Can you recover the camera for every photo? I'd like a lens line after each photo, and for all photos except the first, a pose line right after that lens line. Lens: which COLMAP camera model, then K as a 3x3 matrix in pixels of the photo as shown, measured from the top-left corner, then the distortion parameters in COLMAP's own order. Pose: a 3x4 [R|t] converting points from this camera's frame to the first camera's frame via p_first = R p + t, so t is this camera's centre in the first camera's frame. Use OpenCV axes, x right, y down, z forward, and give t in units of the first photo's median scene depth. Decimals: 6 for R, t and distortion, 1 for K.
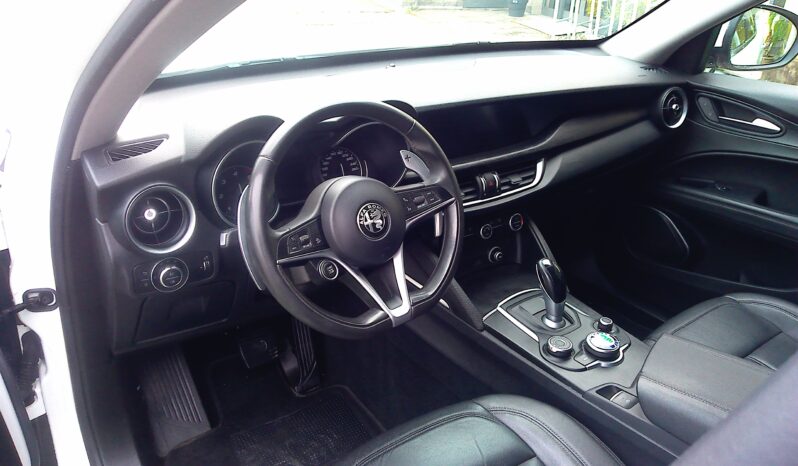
lens RADIAL K [[615.8, 0, 394.5], [0, 615.8, 233.6], [0, 0, 1]] dist [0.030887, -0.040992]
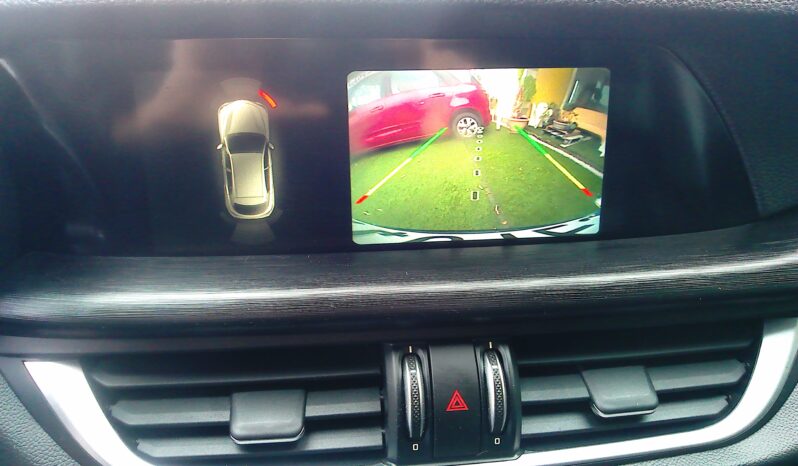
lens RADIAL K [[615.8, 0, 397.9], [0, 615.8, 234.4], [0, 0, 1]] dist [0.030887, -0.040992]
pose [[0.884182, 0.145990, -0.443745, 0.235633], [-0.185602, 0.981505, -0.046911, -0.129364], [0.428689, 0.123838, 0.894924, 0.836712]]
